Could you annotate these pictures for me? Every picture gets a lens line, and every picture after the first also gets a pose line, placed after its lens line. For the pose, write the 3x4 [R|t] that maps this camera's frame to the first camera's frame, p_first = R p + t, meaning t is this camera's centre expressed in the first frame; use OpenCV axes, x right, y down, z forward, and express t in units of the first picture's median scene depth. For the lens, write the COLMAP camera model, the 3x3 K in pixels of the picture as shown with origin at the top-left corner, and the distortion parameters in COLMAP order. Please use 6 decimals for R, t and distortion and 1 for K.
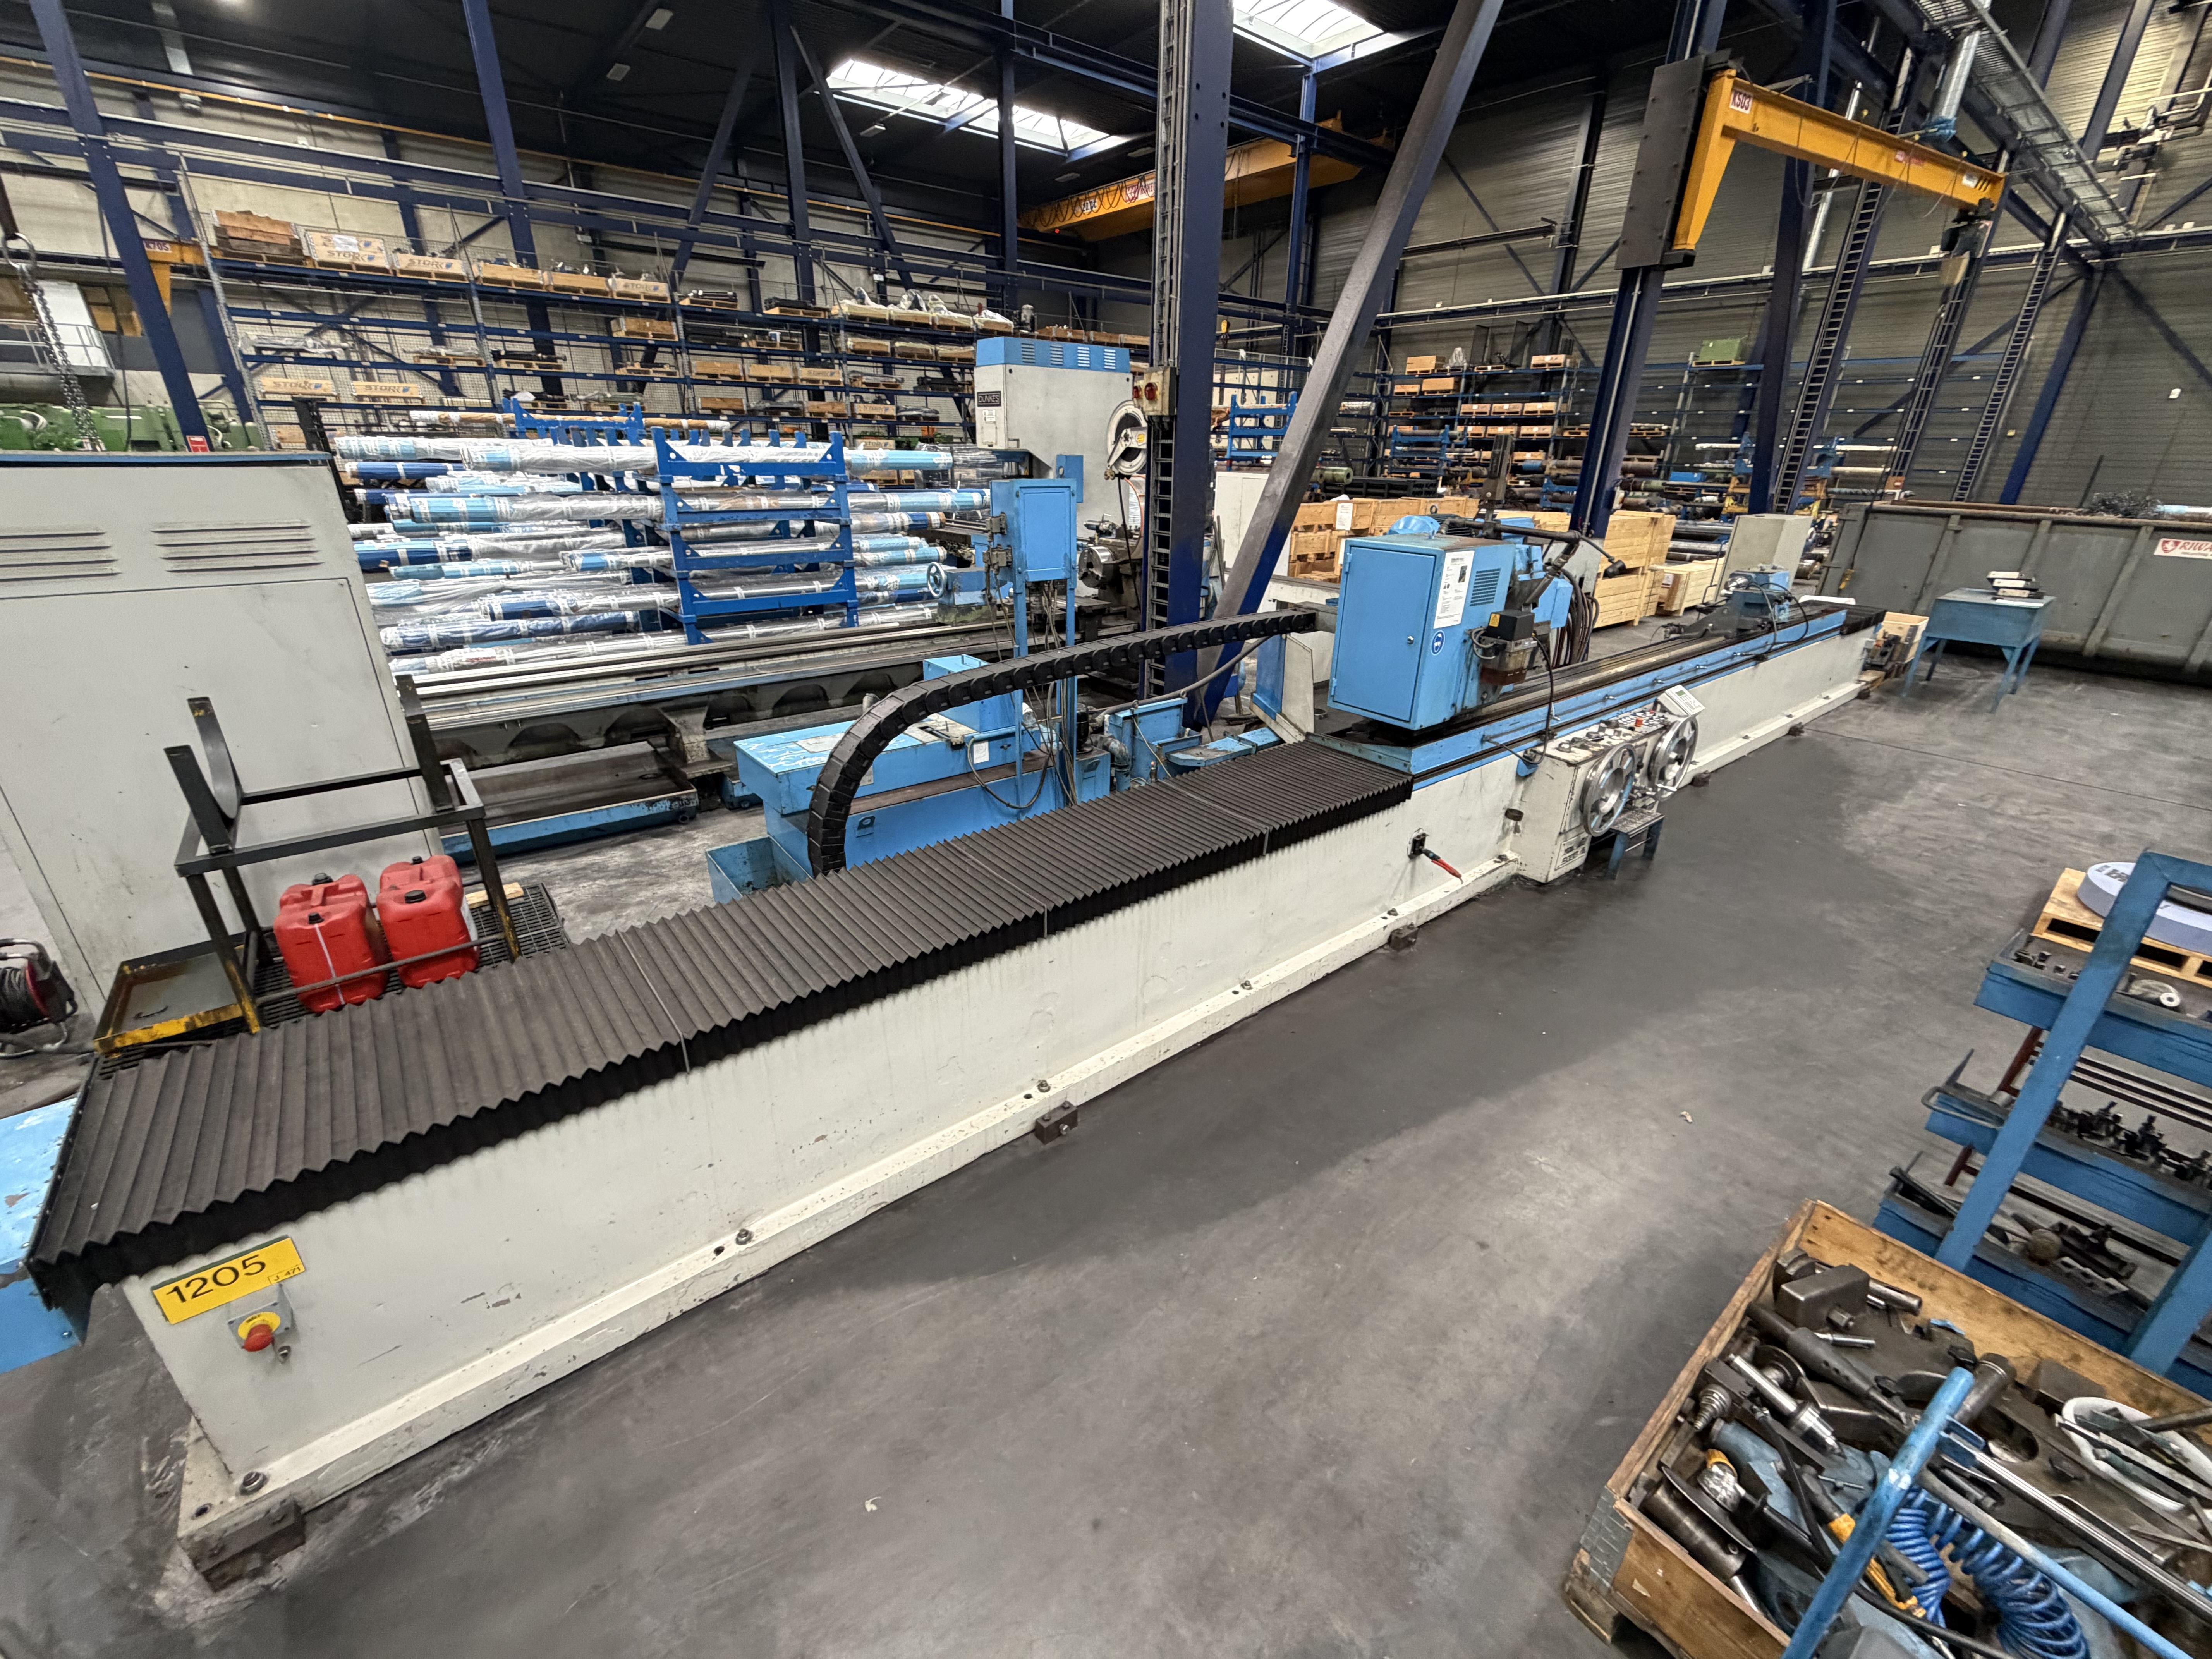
lens RADIAL K [[886.6, 0, 1105.0], [0, 886.6, 823.0], [0, 0, 1]] dist [-0.000412, 0.000038]
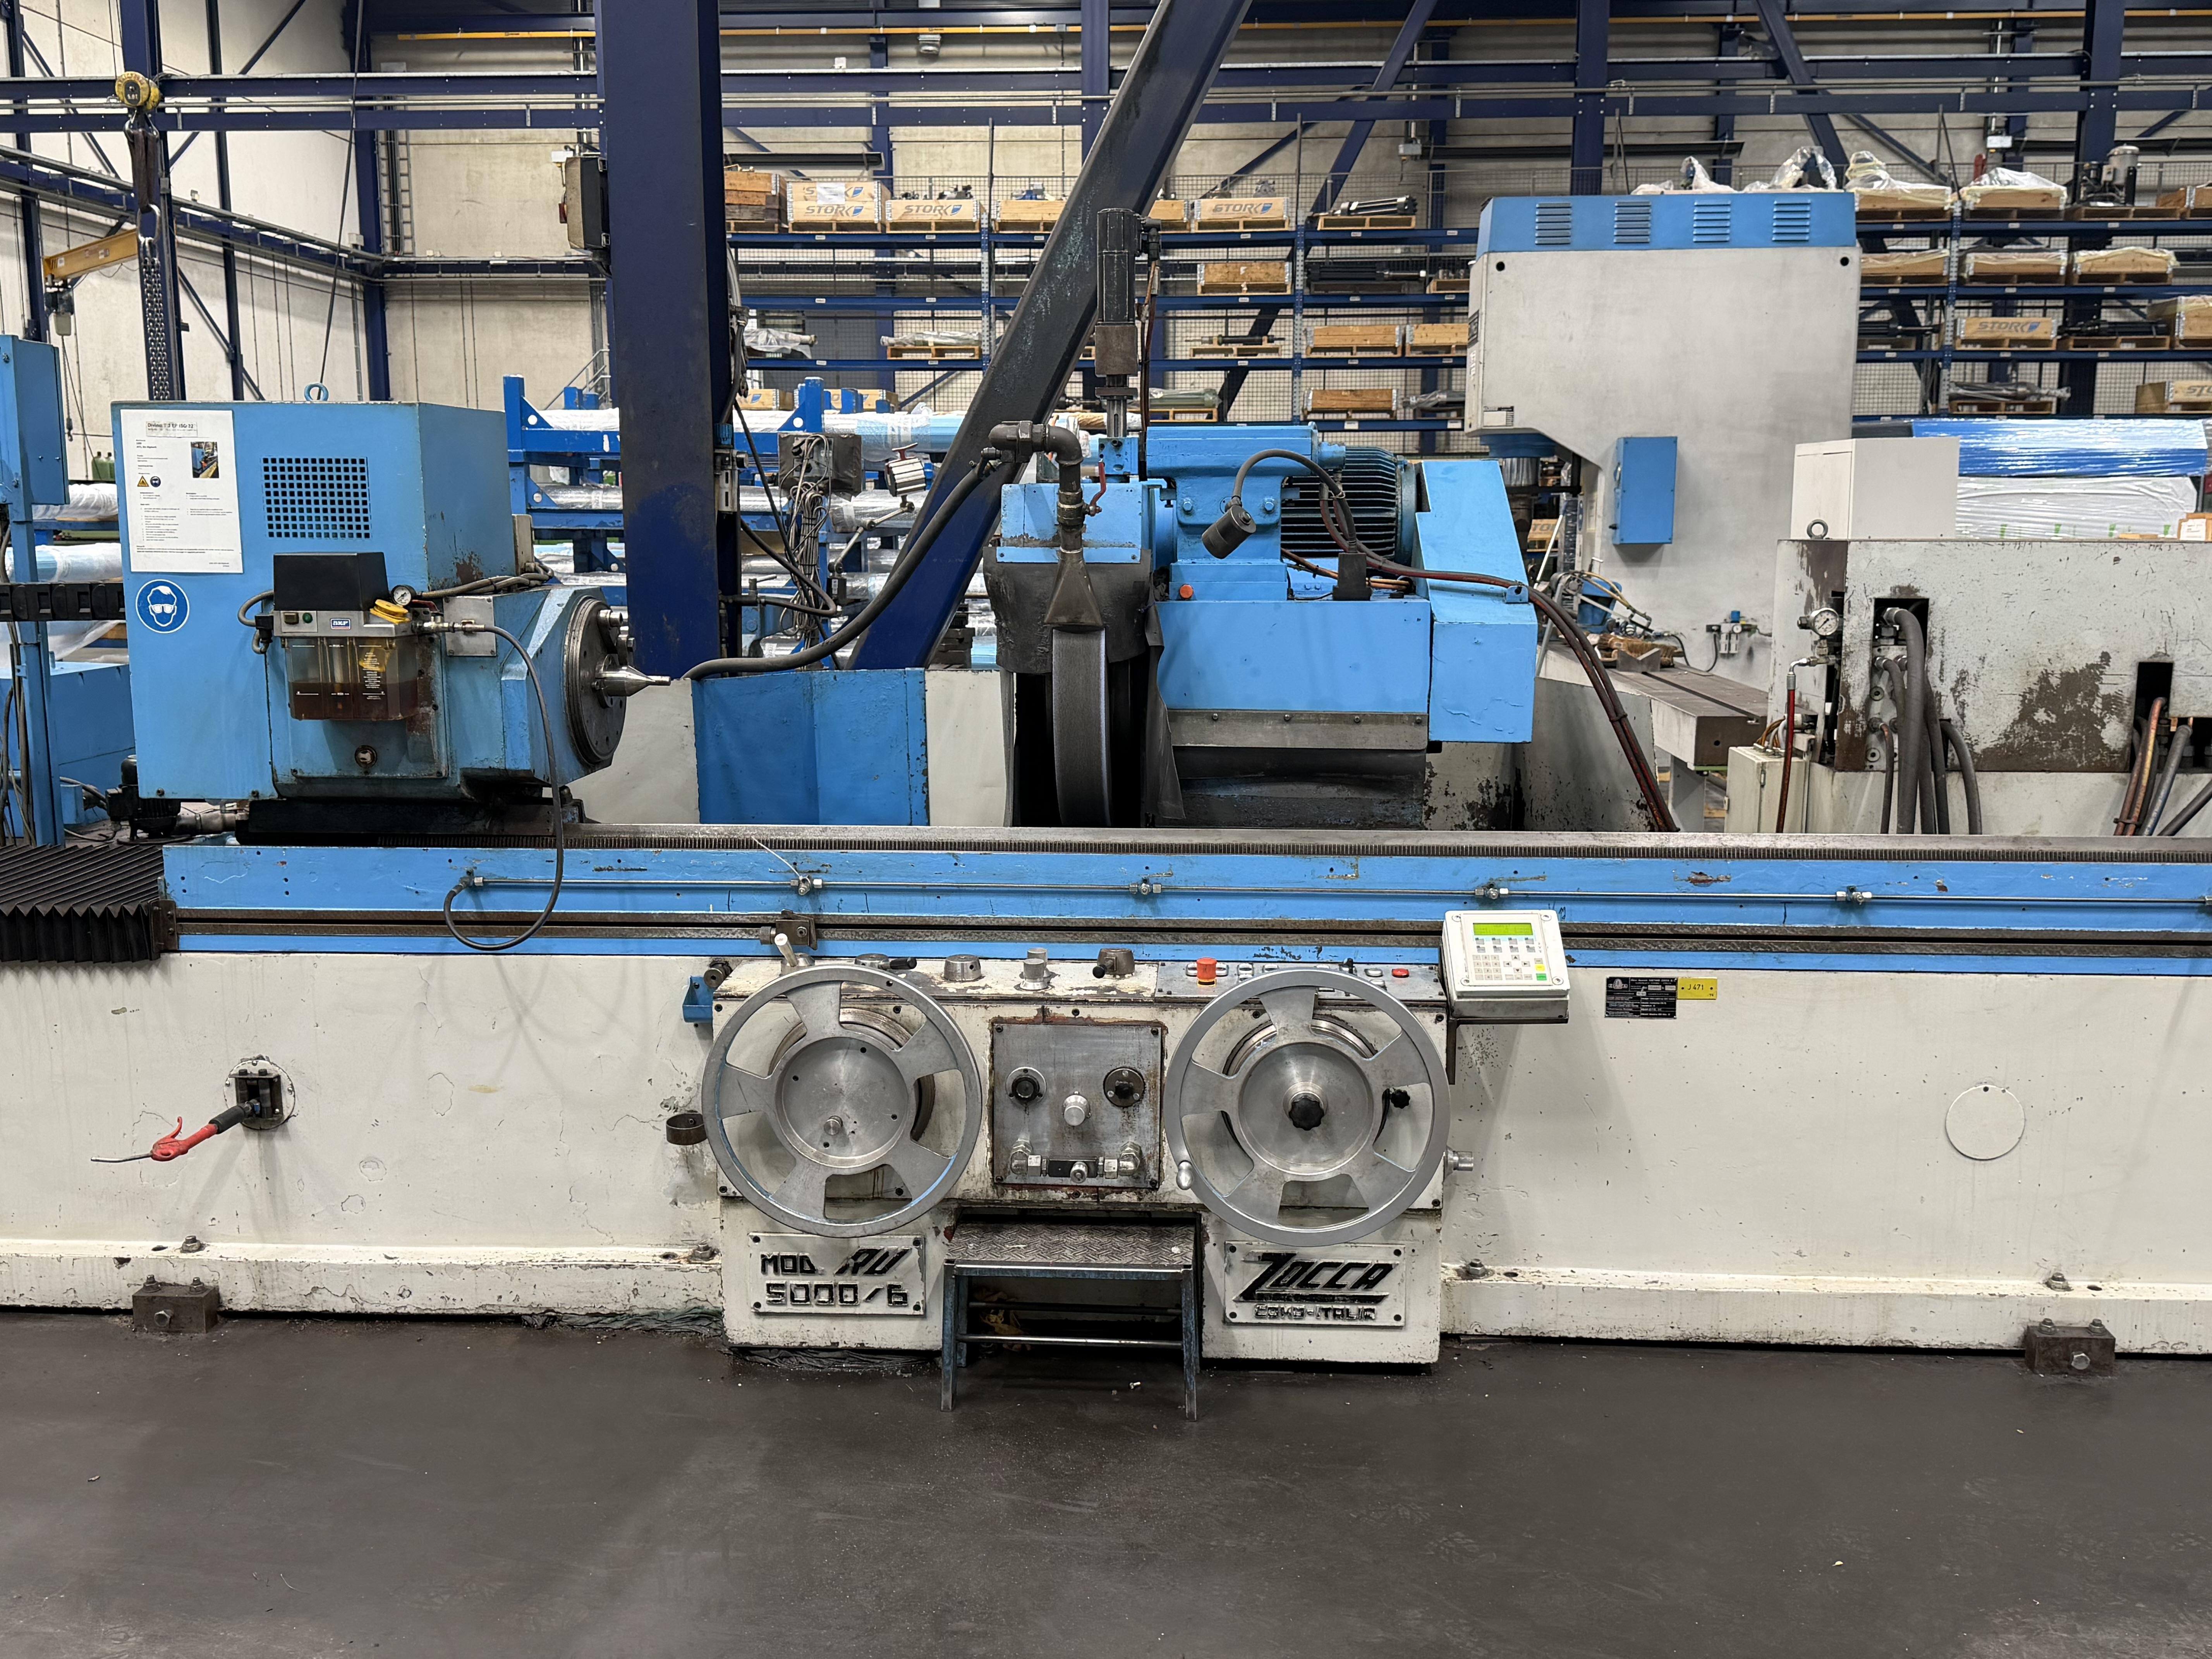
lens RADIAL K [[2076.5, 0, 1123.5], [0, 2076.5, 813.4], [0, 0, 1]] dist [0.062345, 0.000000]
pose [[0.743262, 0.079720, -0.664234, 0.368501], [-0.251831, 0.953184, -0.167394, -0.010858], [0.619793, 0.291692, 0.728542, 0.136582]]
